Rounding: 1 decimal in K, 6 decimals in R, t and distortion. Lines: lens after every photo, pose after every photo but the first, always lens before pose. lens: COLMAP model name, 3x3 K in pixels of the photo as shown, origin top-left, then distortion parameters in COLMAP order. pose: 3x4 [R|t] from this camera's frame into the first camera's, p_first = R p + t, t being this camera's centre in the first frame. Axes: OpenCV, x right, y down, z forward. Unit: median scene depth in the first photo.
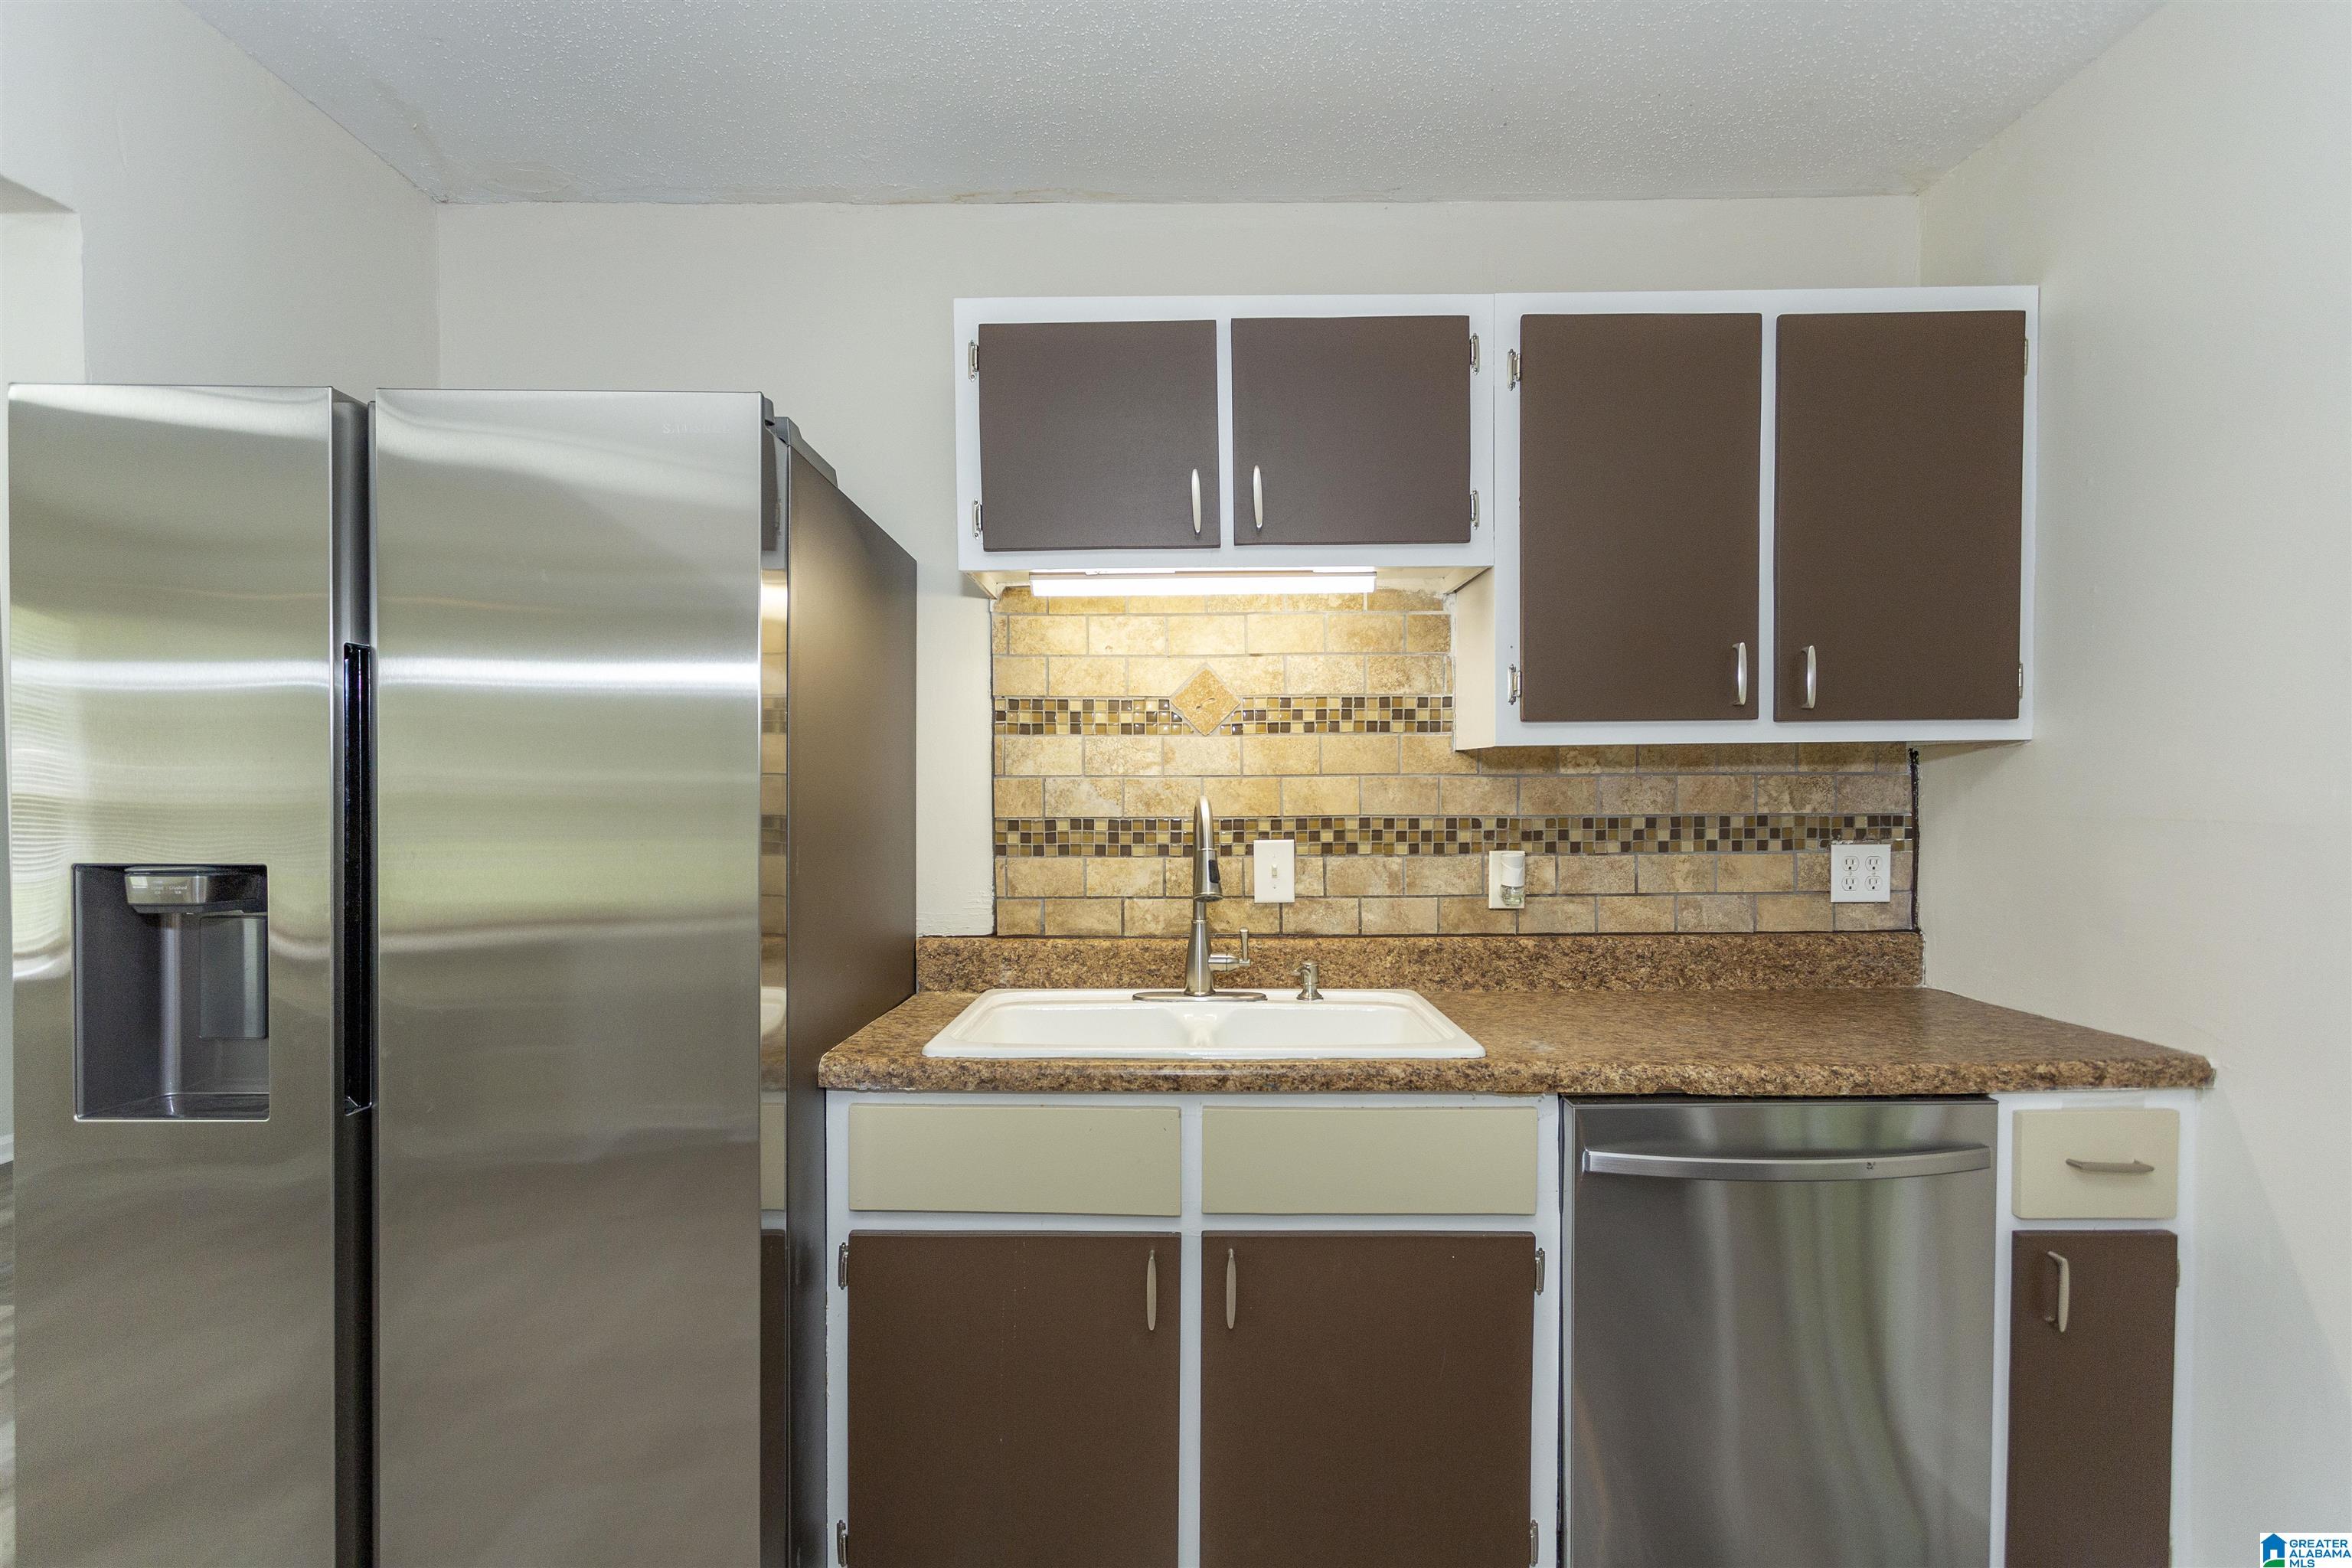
lens RADIAL K [[1145.3, 0, 1175.3], [0, 1145.3, 823.1], [0, 0, 1]] dist [-0.001069, 0.000789]
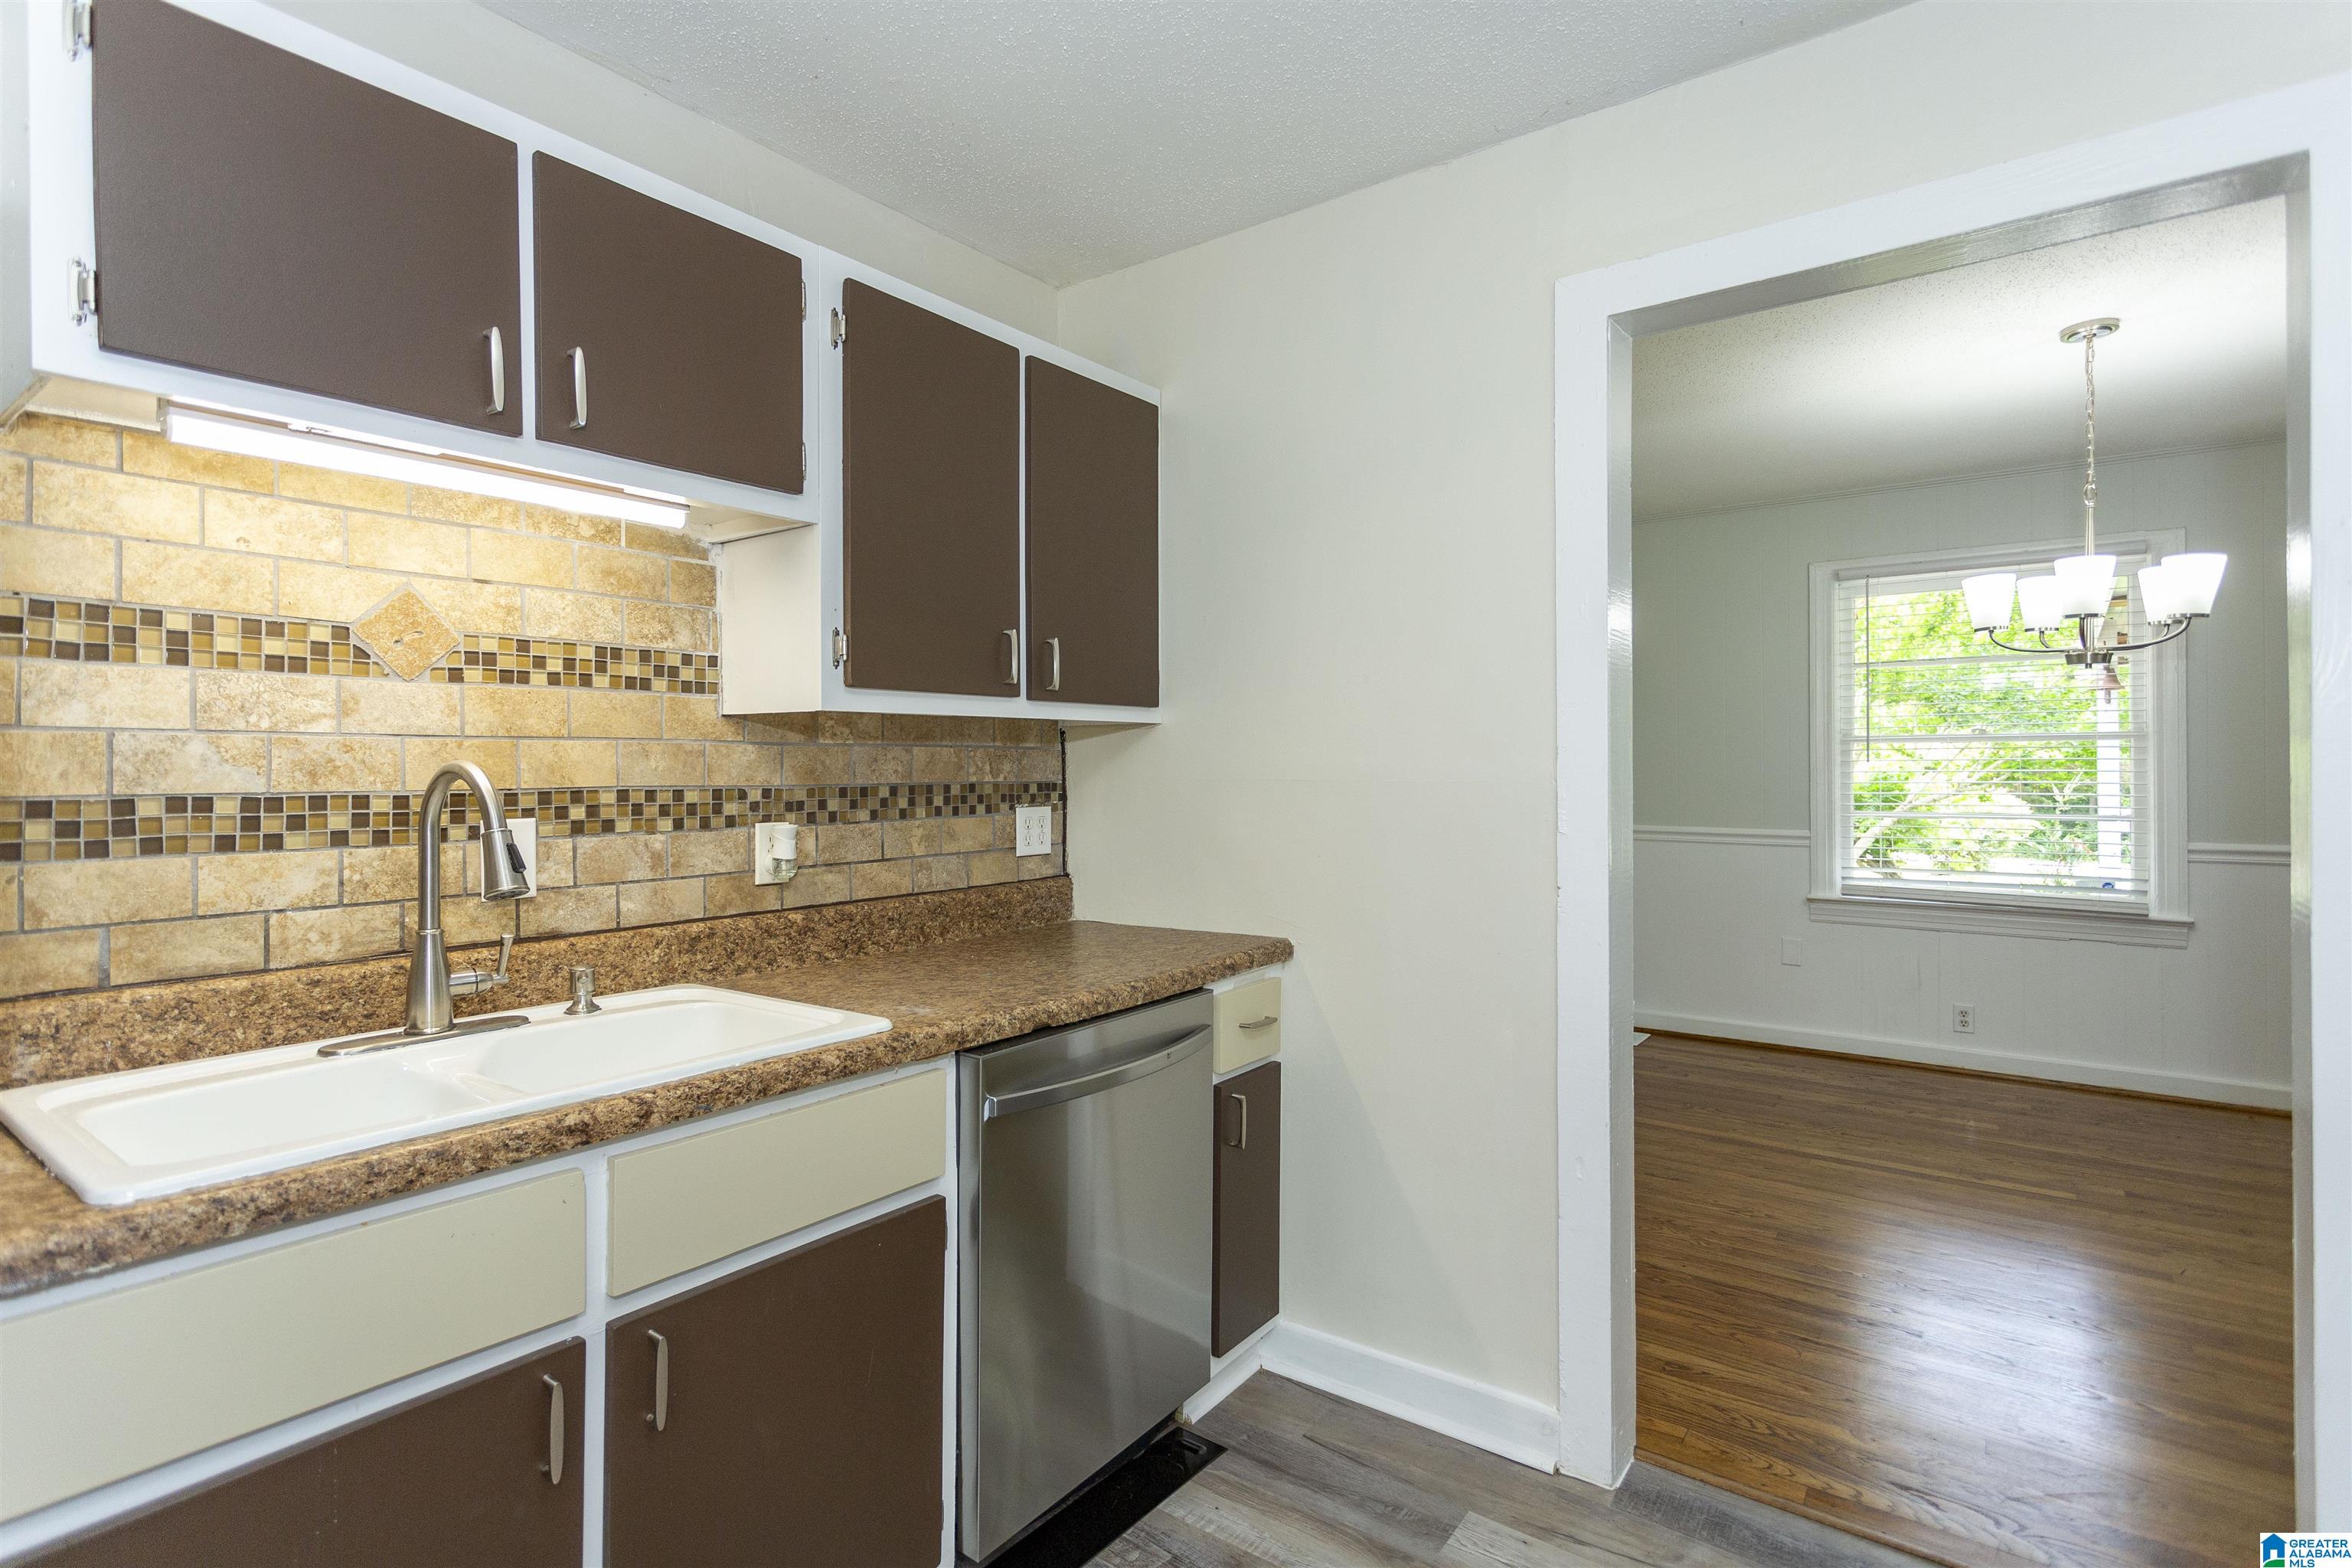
lens RADIAL K [[1126.2, 0, 1174.0], [0, 1126.2, 770.4], [0, 0, 1]] dist [-0.000731, -0.000091]
pose [[0.594381, 0.002432, 0.804180, -0.264301], [0.025817, 0.999422, -0.022104, 0.010126], [-0.803769, 0.033900, 0.593975, 0.174923]]
